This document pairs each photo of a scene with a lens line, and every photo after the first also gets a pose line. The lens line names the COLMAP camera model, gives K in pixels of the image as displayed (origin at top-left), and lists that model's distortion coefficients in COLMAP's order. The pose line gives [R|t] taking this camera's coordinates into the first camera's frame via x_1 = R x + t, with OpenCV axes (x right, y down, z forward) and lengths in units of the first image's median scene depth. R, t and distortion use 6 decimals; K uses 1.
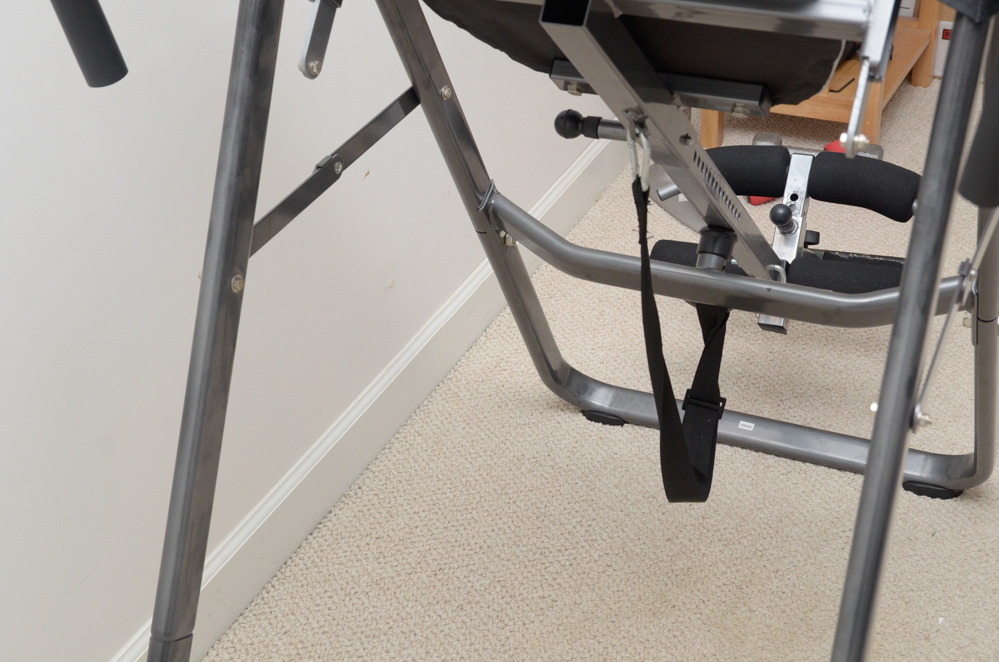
lens RADIAL K [[1626.7, 0, 500.1], [0, 1626.7, 330.8], [0, 0, 1]] dist [-0.007589, 0.000000]
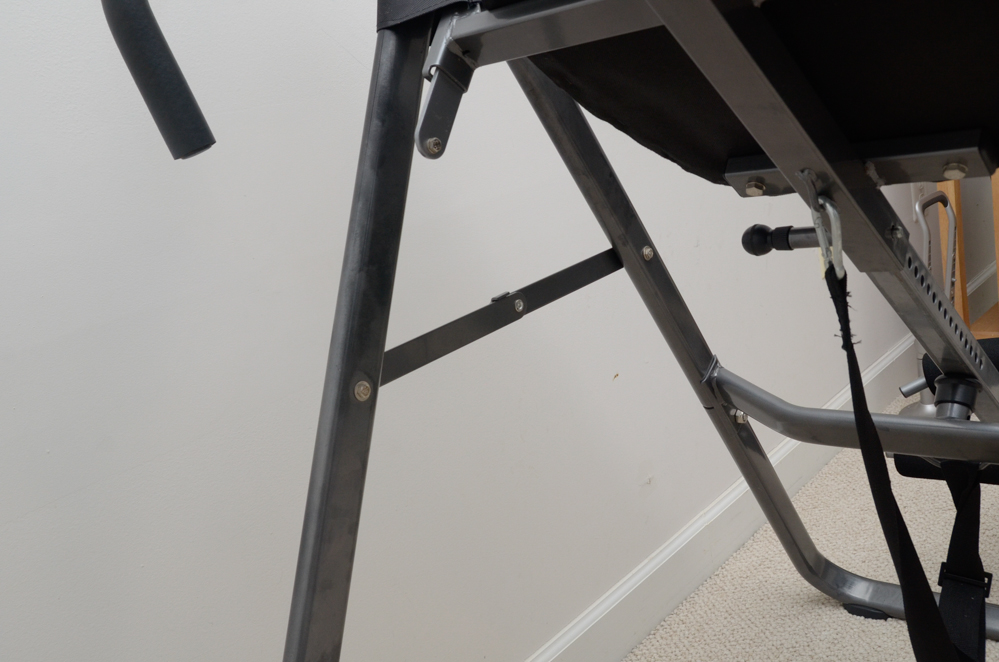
lens RADIAL K [[987.6, 0, 474.1], [0, 987.6, 342.3], [0, 0, 1]] dist [0.022625, 0.000000]
pose [[0.941286, -0.067839, -0.330725, 0.052014], [-0.017747, 0.968307, -0.249132, 0.051691], [0.337145, 0.240374, 0.910249, 0.319296]]
